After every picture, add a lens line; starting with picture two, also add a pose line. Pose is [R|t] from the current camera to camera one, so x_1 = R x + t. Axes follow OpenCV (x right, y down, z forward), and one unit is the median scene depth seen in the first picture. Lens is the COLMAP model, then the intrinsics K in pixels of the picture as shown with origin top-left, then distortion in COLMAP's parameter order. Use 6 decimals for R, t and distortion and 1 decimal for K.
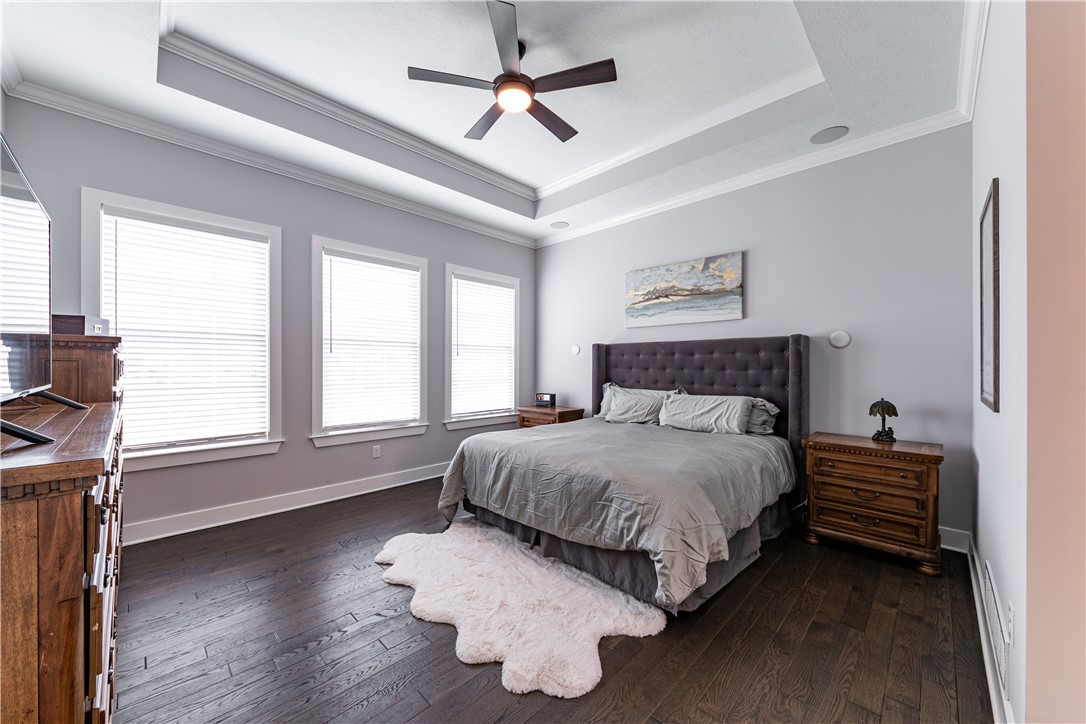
lens RADIAL K [[406.2, 0, 539.2], [0, 406.2, 366.8], [0, 0, 1]] dist [0.013656, -0.010977]
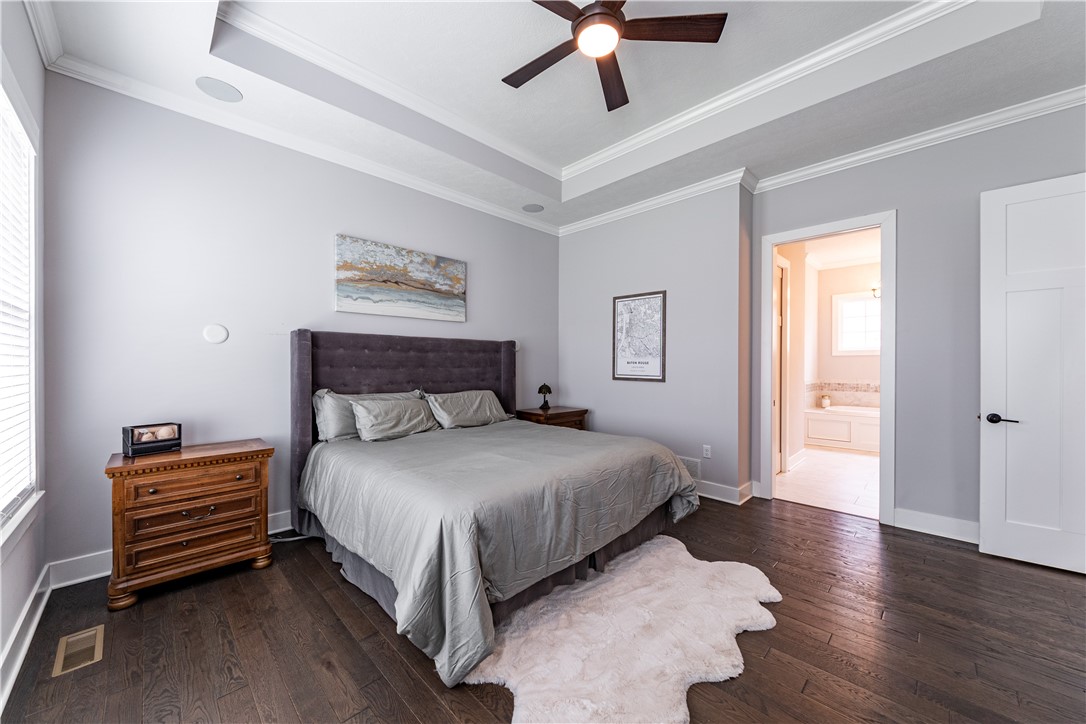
lens RADIAL K [[406.2, 0, 539.2], [0, 406.2, 366.8], [0, 0, 1]] dist [0.013656, -0.010977]
pose [[-0.008088, -0.010456, 0.999913, -0.628686], [-0.001091, 0.999945, 0.010447, -0.005748], [-0.999967, -0.001007, -0.008098, 0.797980]]
